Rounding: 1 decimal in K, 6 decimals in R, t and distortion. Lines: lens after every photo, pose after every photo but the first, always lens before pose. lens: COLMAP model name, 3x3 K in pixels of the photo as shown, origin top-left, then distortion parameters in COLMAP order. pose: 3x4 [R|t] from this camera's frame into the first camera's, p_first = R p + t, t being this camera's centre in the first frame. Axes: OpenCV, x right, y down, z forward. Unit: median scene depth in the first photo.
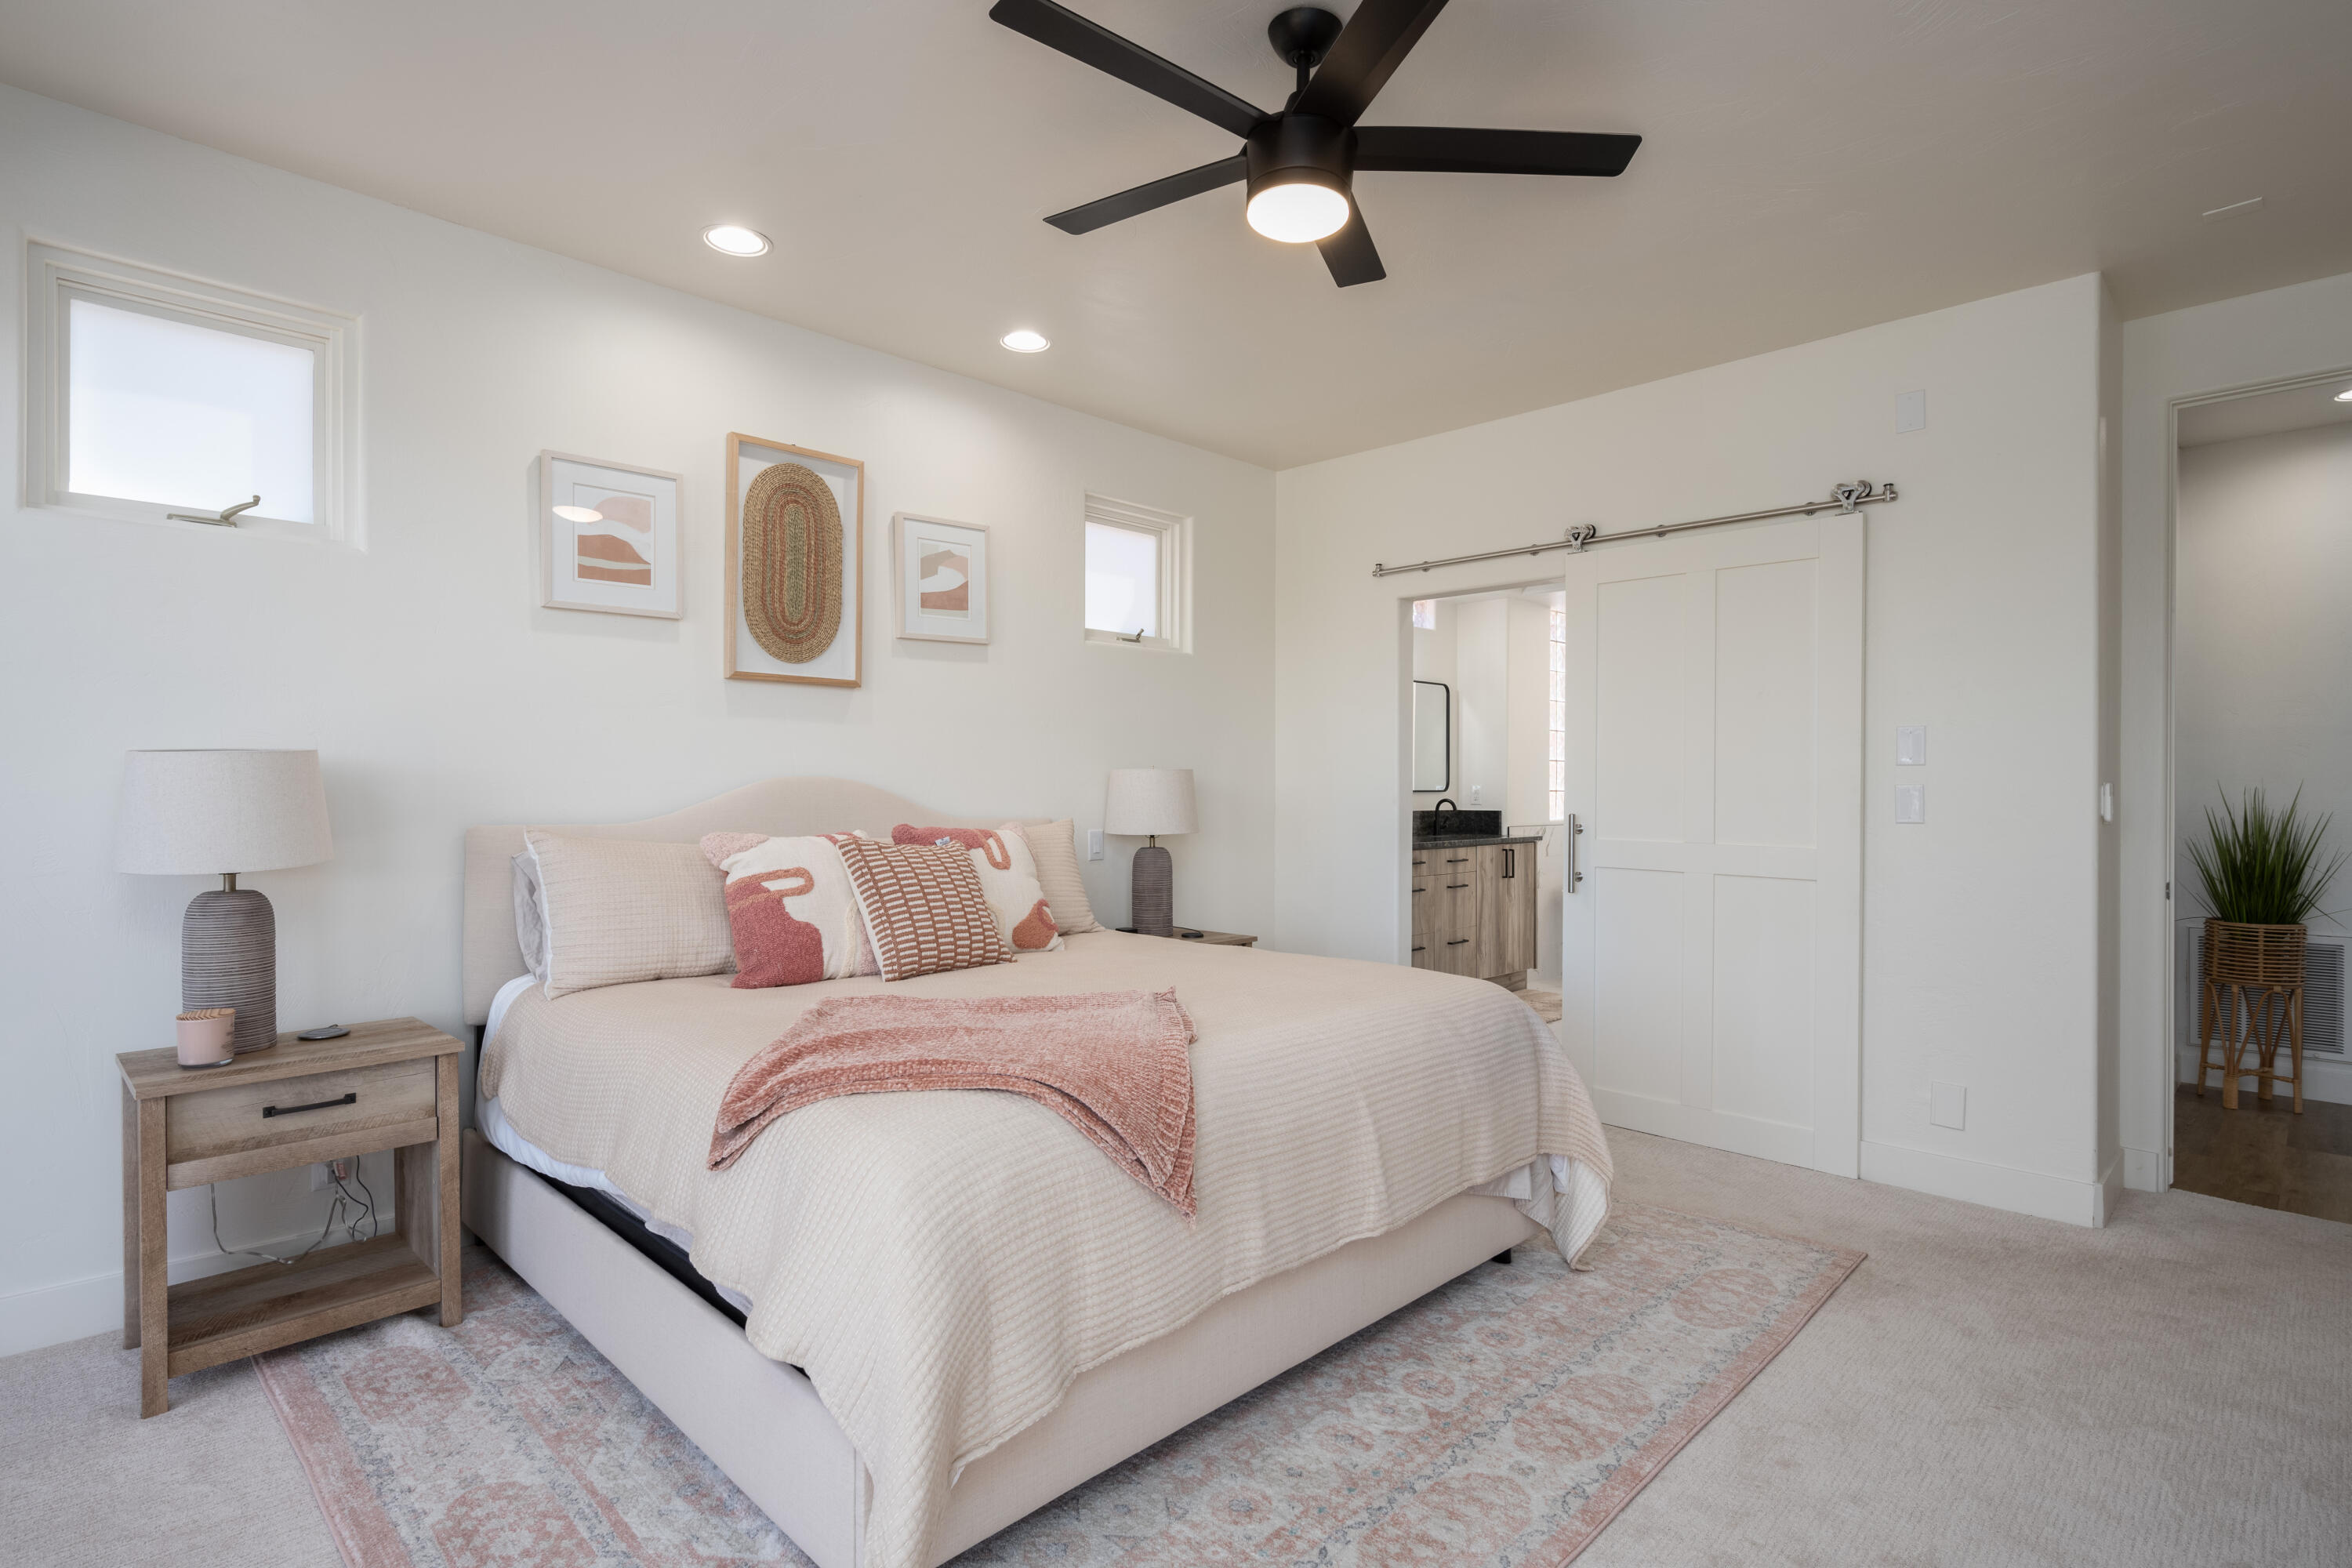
lens RADIAL K [[1191.6, 0, 1189.0], [0, 1191.6, 799.2], [0, 0, 1]] dist [0.019573, 0.000254]
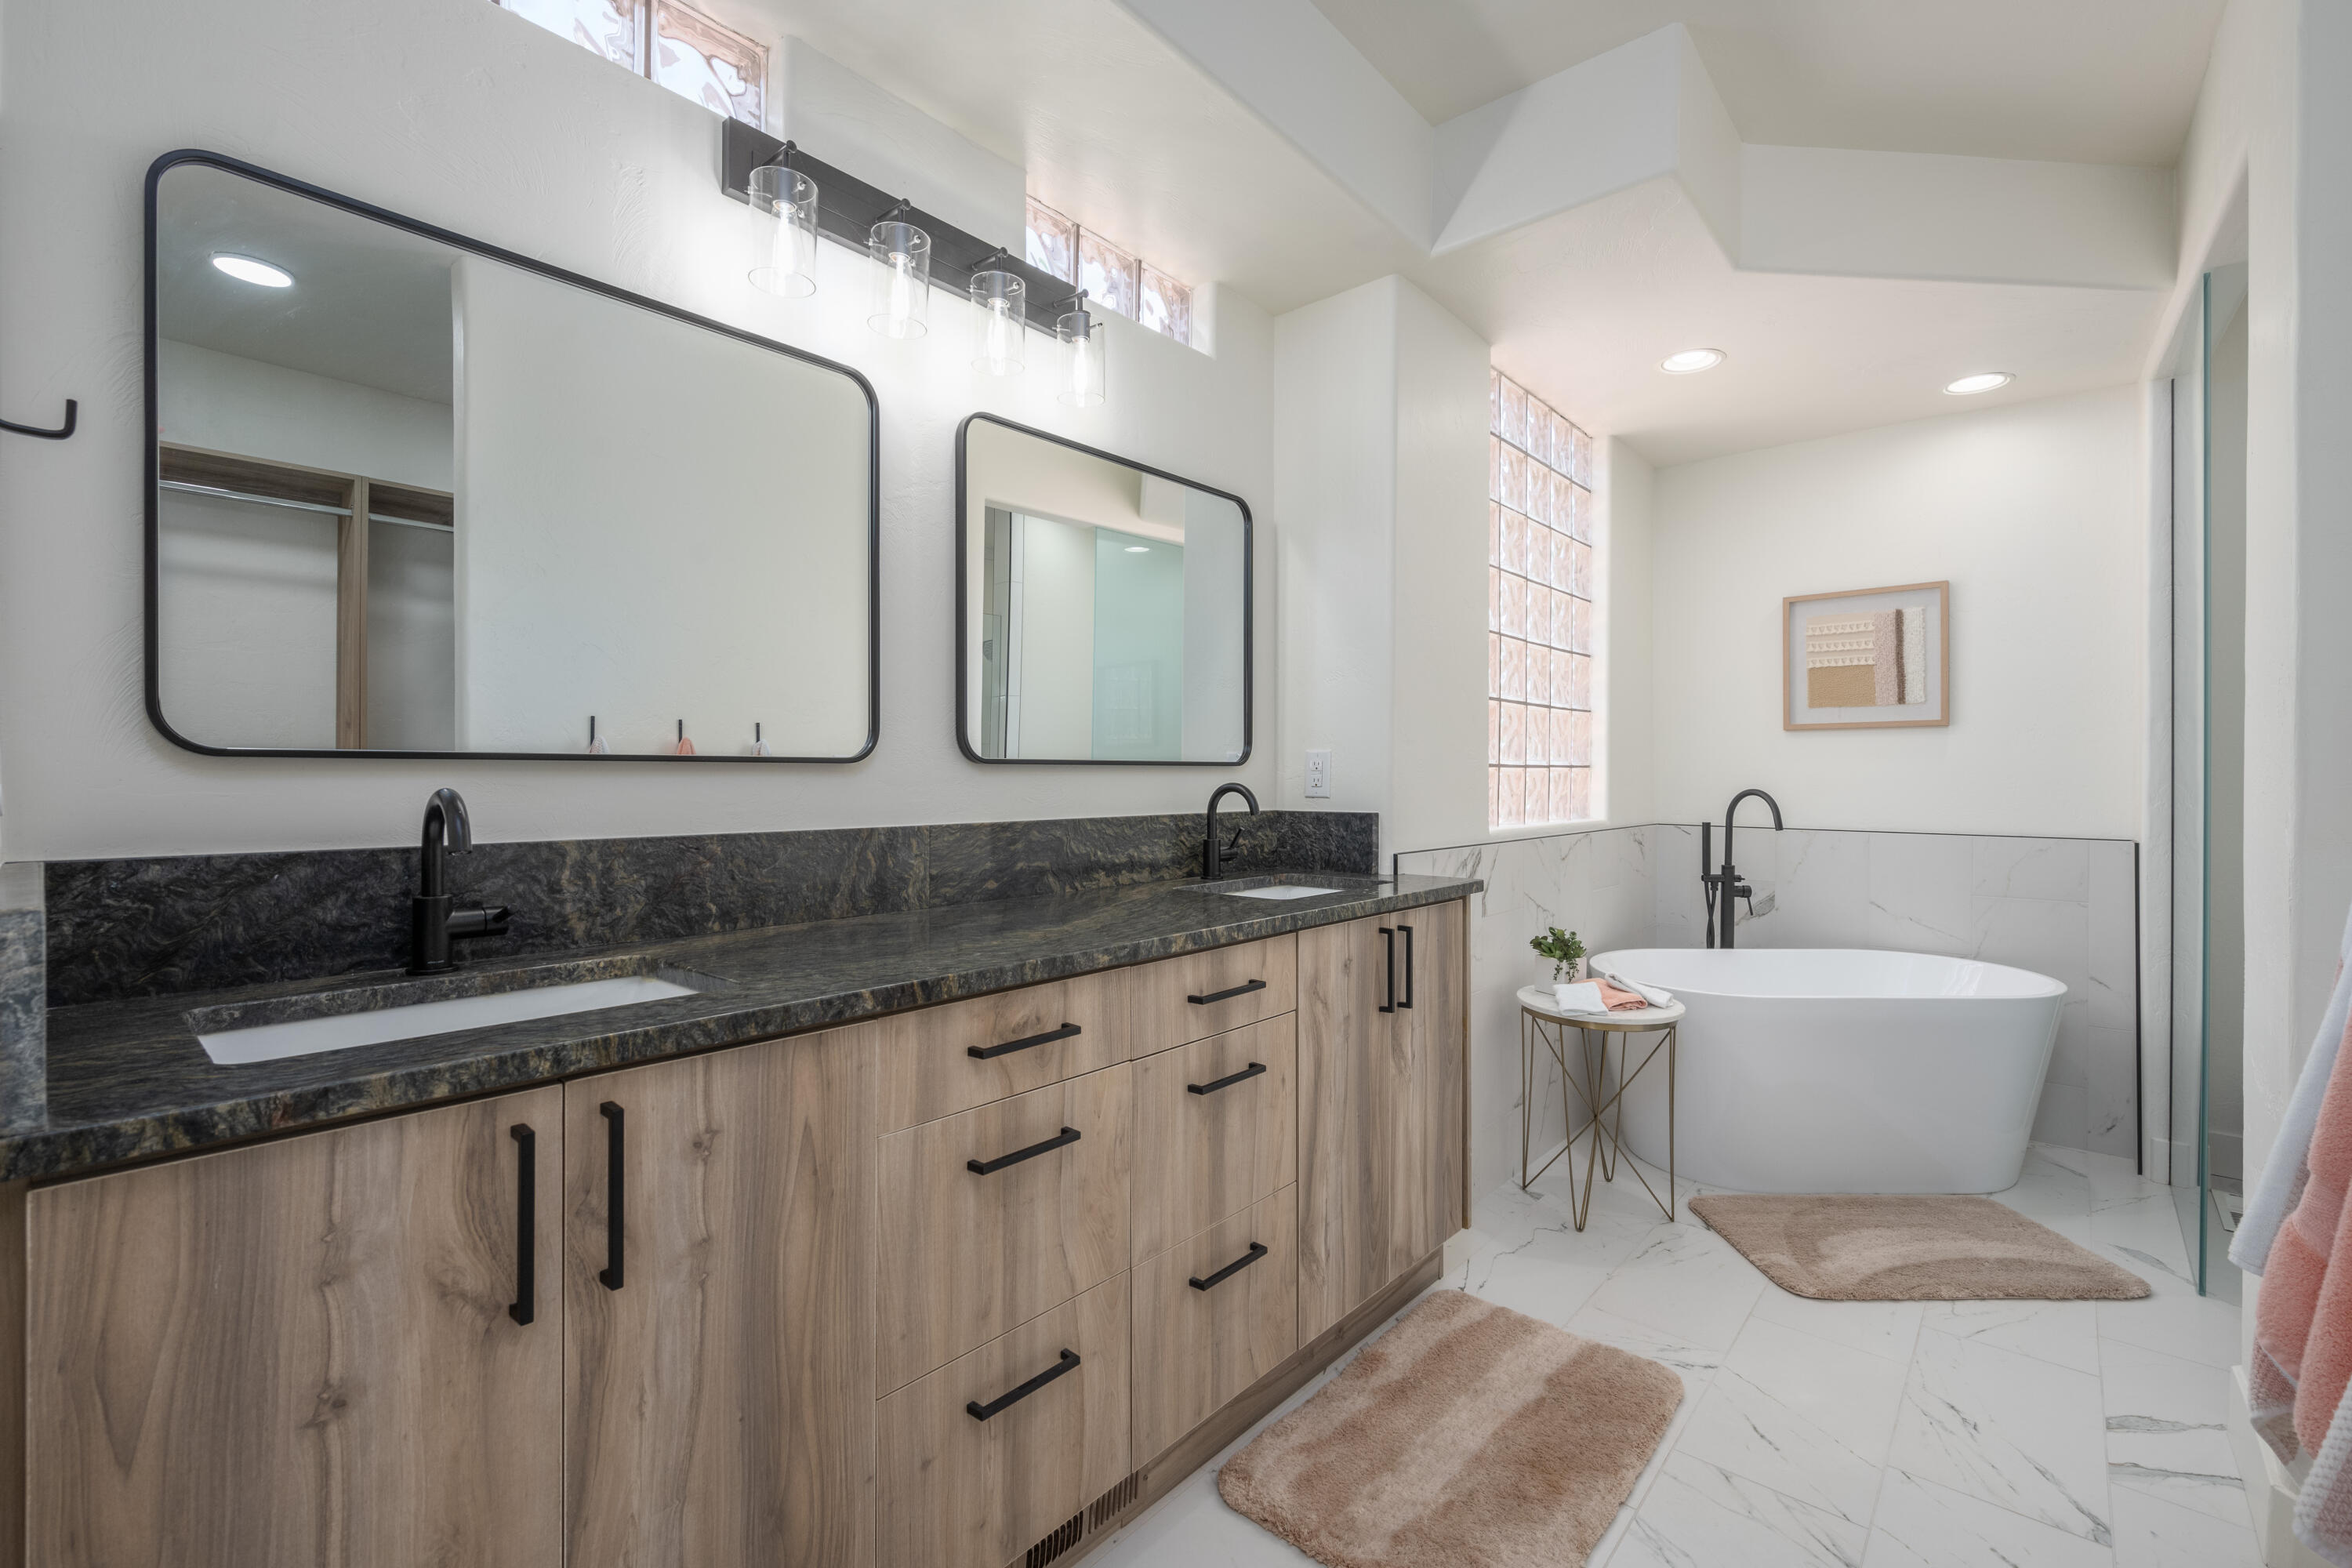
lens RADIAL K [[996.5, 0, 1178.7], [0, 996.5, 792.7], [0, 0, 1]] dist [0.001176, 0.000114]
pose [[0.998653, -0.000344, 0.051885, 0.188038], [-0.000139, 0.999957, 0.009302, -0.000064], [-0.051886, -0.009297, 0.998610, 0.708768]]
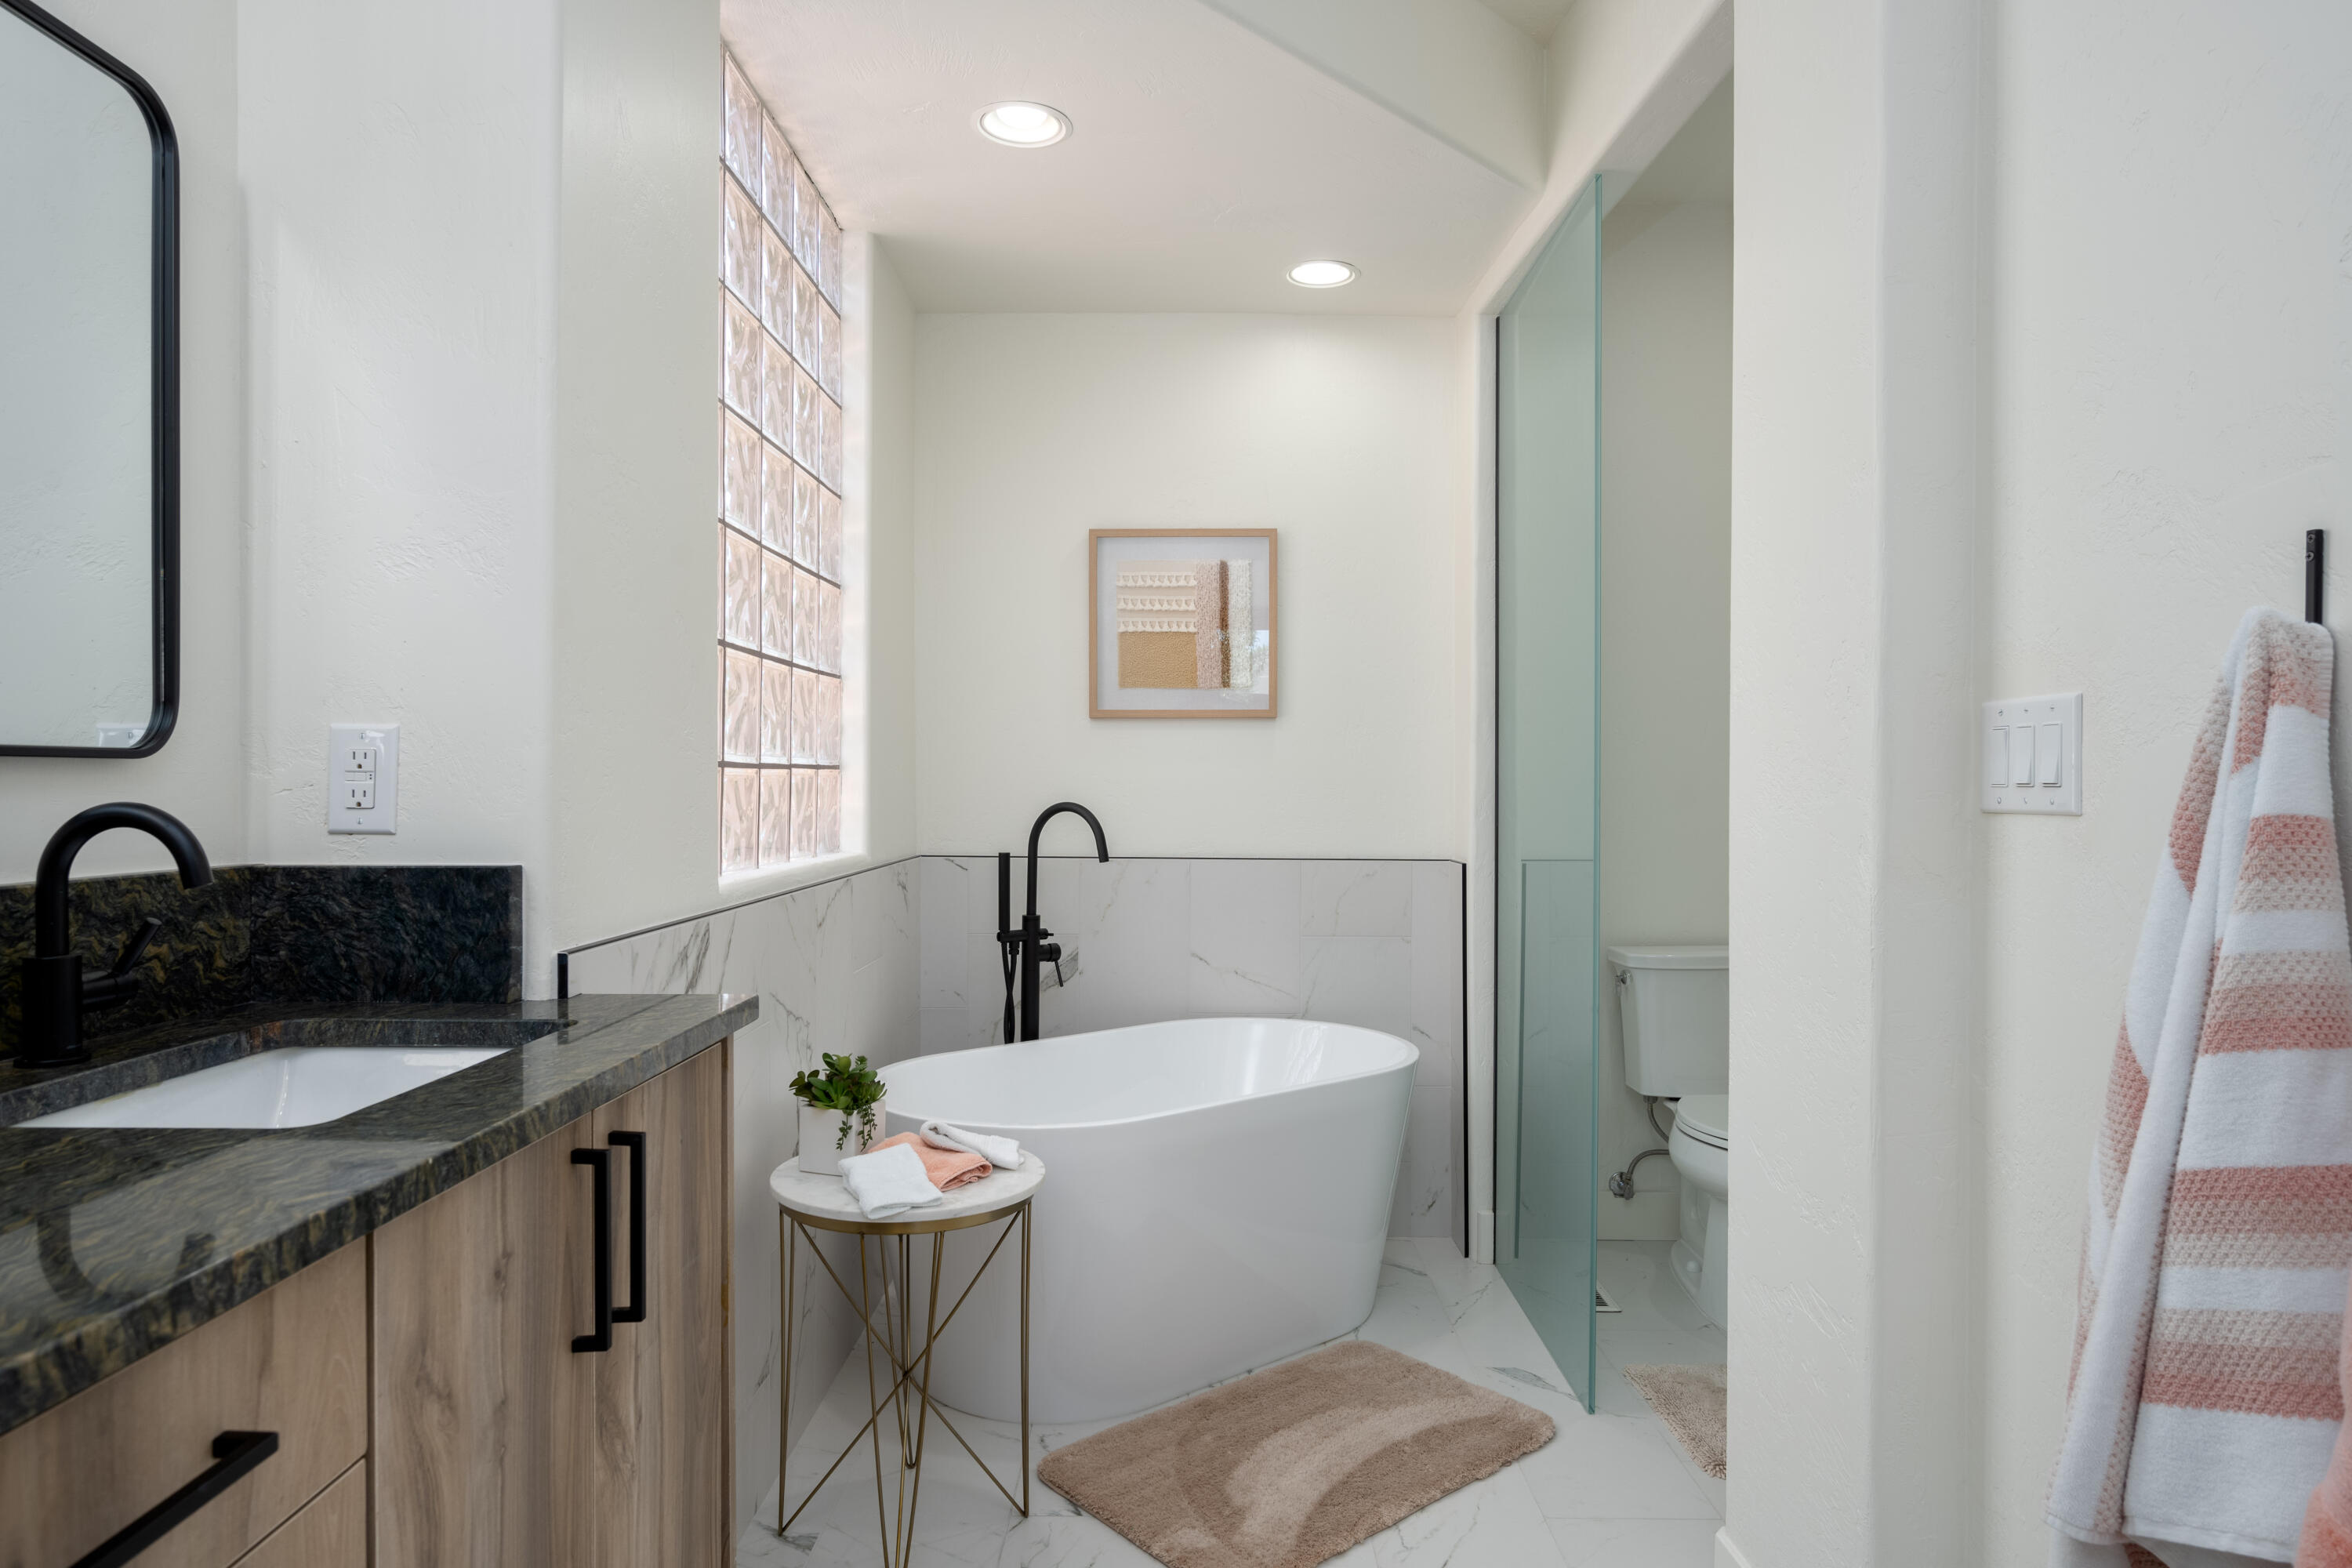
lens RADIAL K [[1399.9, 0, 1175.6], [0, 1399.9, 790.6], [0, 0, 1]] dist [-0.002849, 0.001848]
pose [[0.721389, -0.002922, 0.692524, 0.196838], [0.003224, 0.999994, 0.000862, -0.001527], [-0.692522, 0.001611, 0.721395, 0.819664]]
